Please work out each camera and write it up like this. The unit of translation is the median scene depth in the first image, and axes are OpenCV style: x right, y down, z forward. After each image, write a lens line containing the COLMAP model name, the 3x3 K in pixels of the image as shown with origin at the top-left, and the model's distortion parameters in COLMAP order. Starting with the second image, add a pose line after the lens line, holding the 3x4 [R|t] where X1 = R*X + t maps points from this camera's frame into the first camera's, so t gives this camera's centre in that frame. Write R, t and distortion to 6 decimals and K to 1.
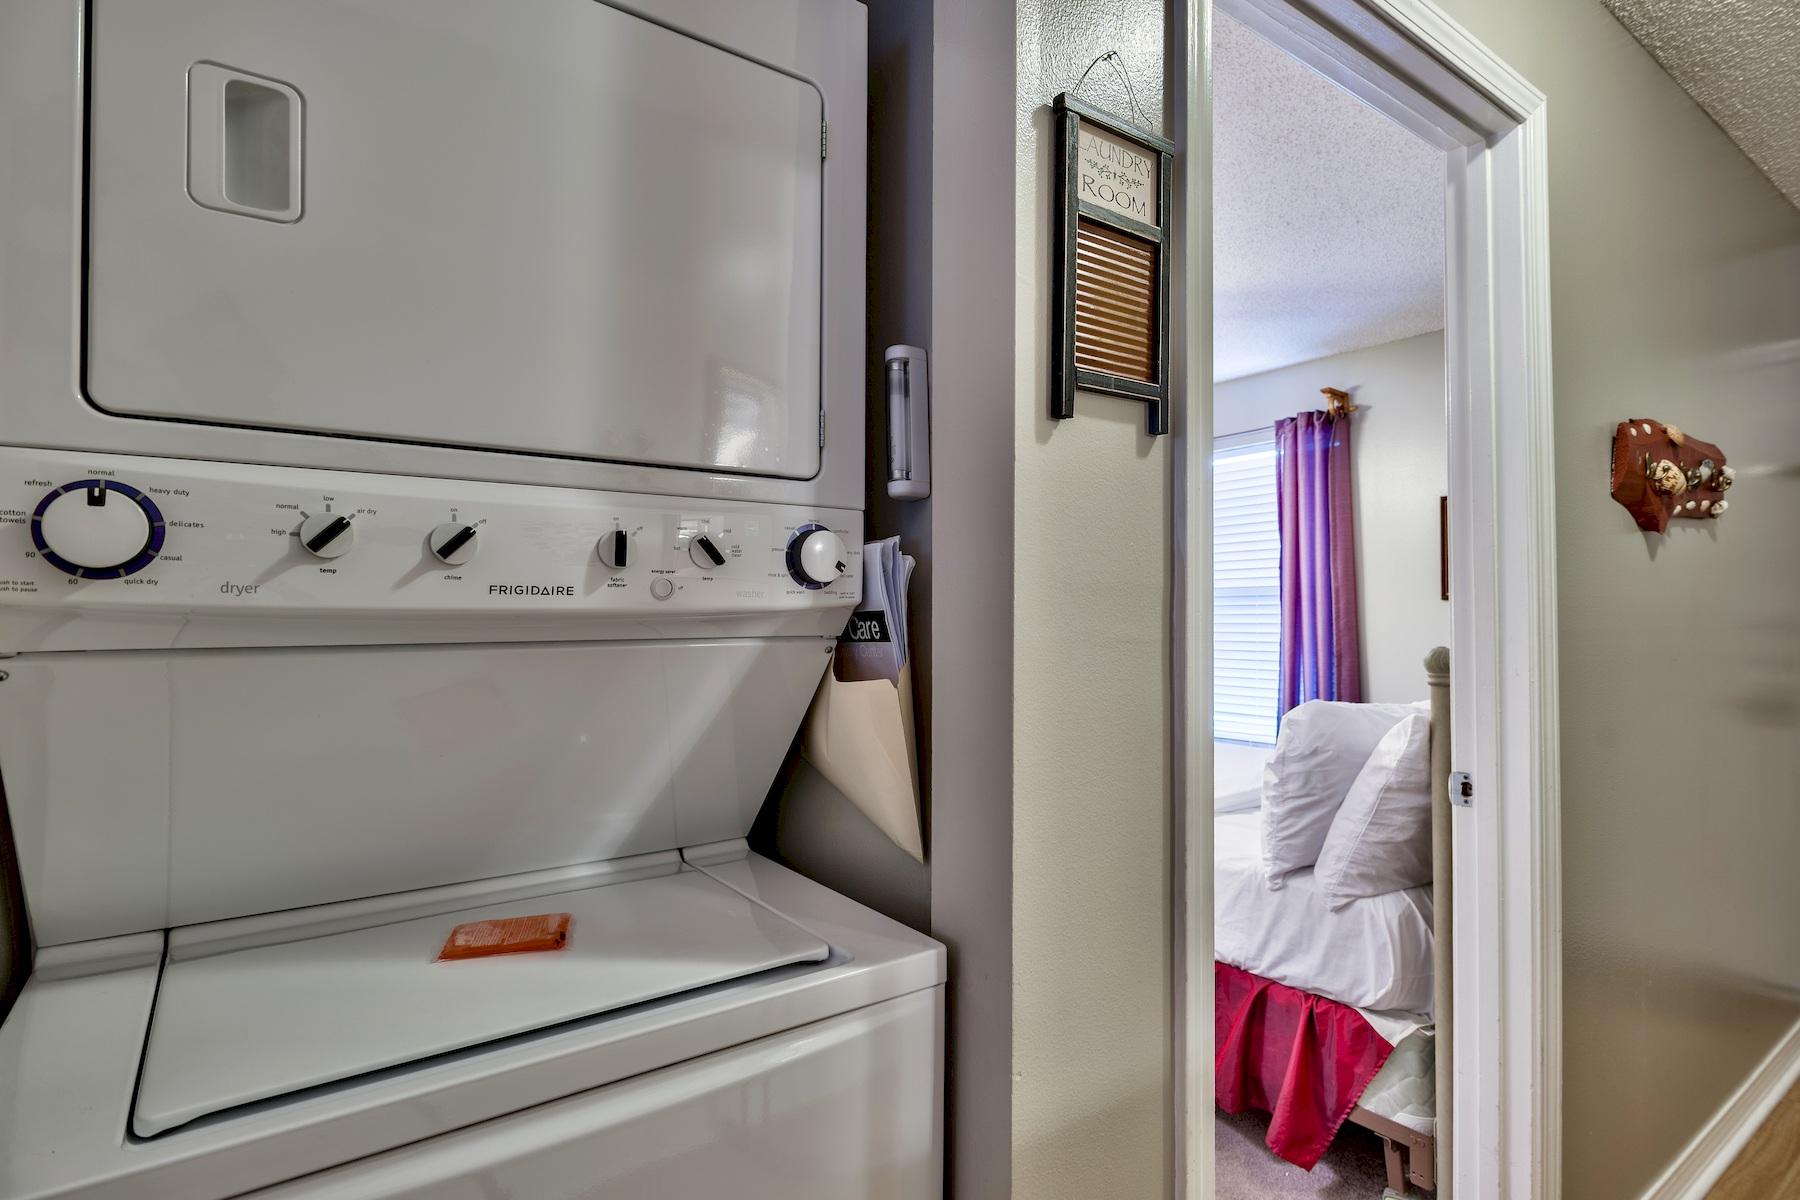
lens RADIAL K [[875.5, 0, 899.6], [0, 875.5, 605.3], [0, 0, 1]] dist [0.000861, 0.000059]
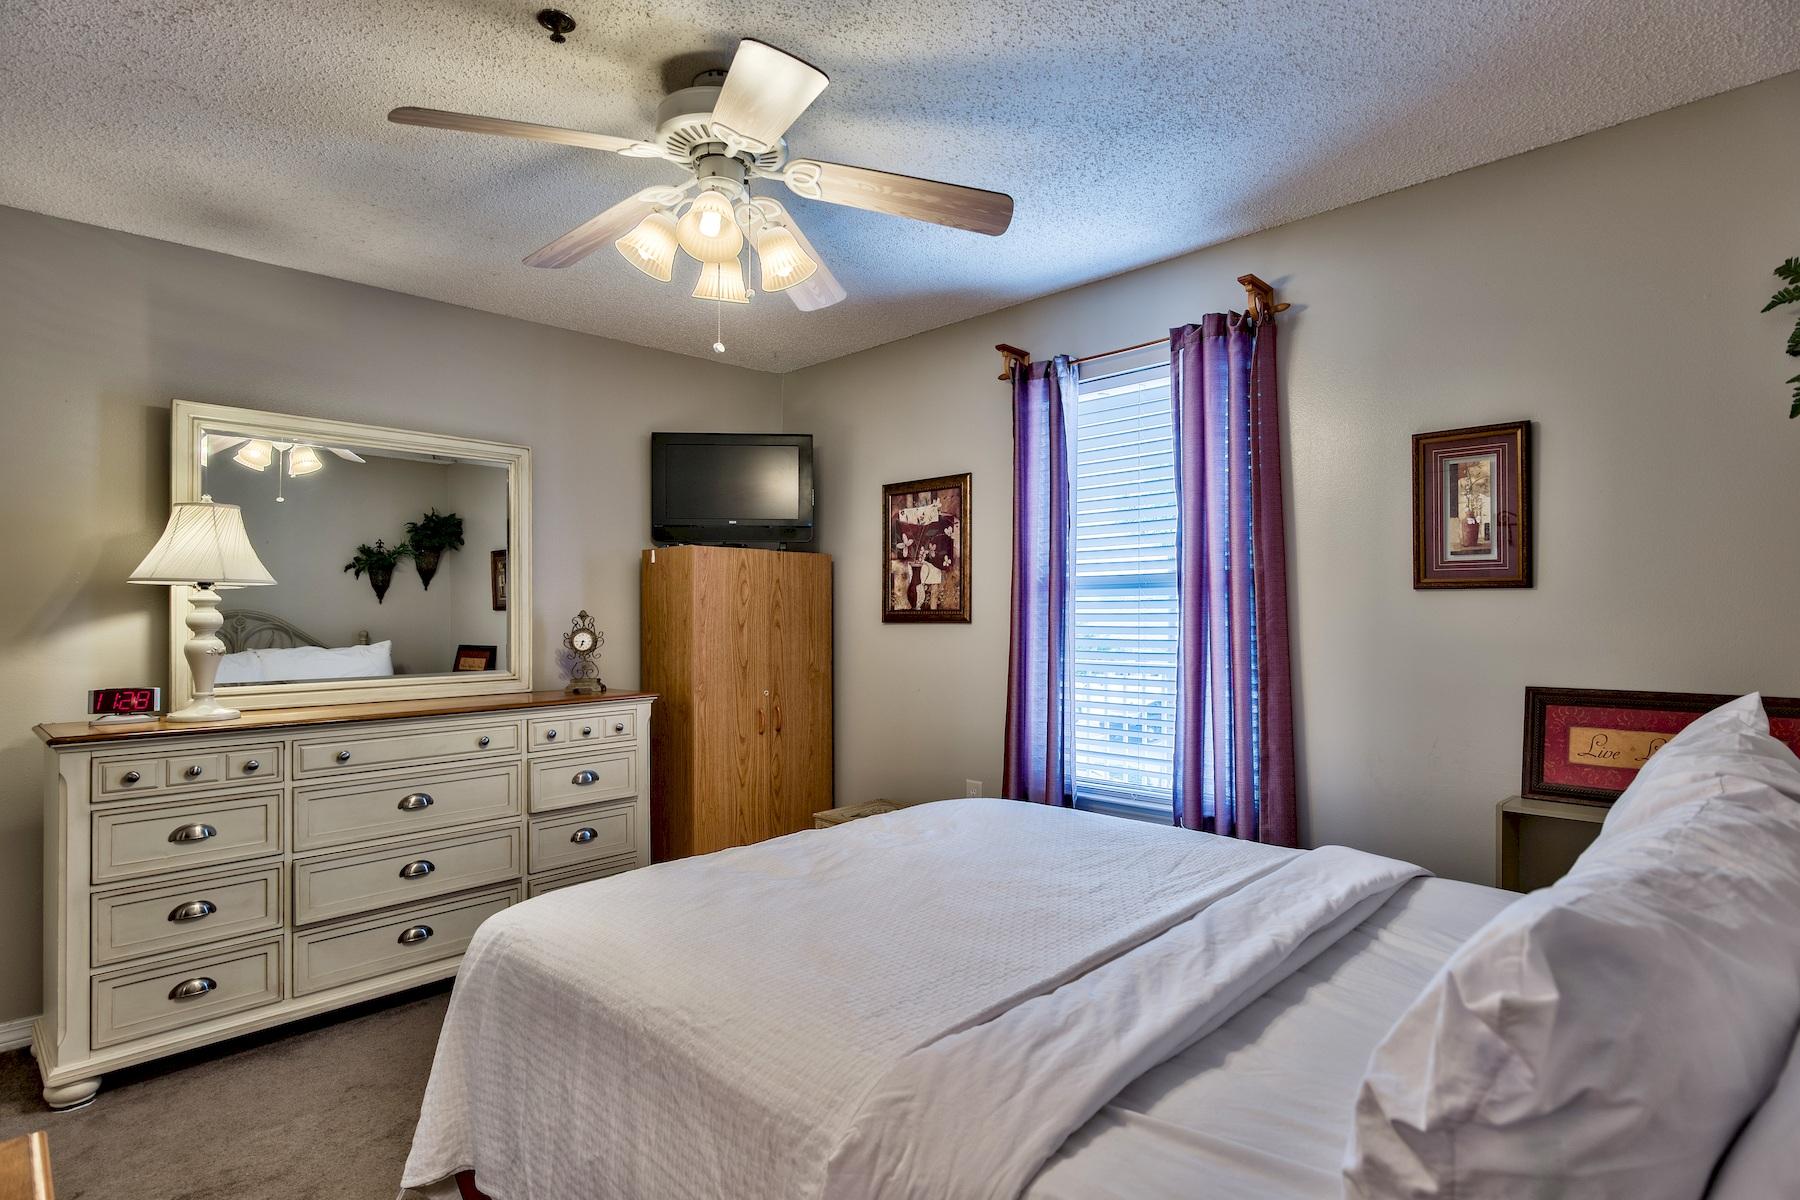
lens RADIAL K [[875.5, 0, 899.6], [0, 875.5, 605.3], [0, 0, 1]] dist [0.000861, 0.000059]
pose [[0.985968, -0.005444, 0.166843, 0.108551], [0.006024, 0.999977, -0.002970, 0.005806], [-0.166823, 0.003934, 0.985979, 0.373303]]
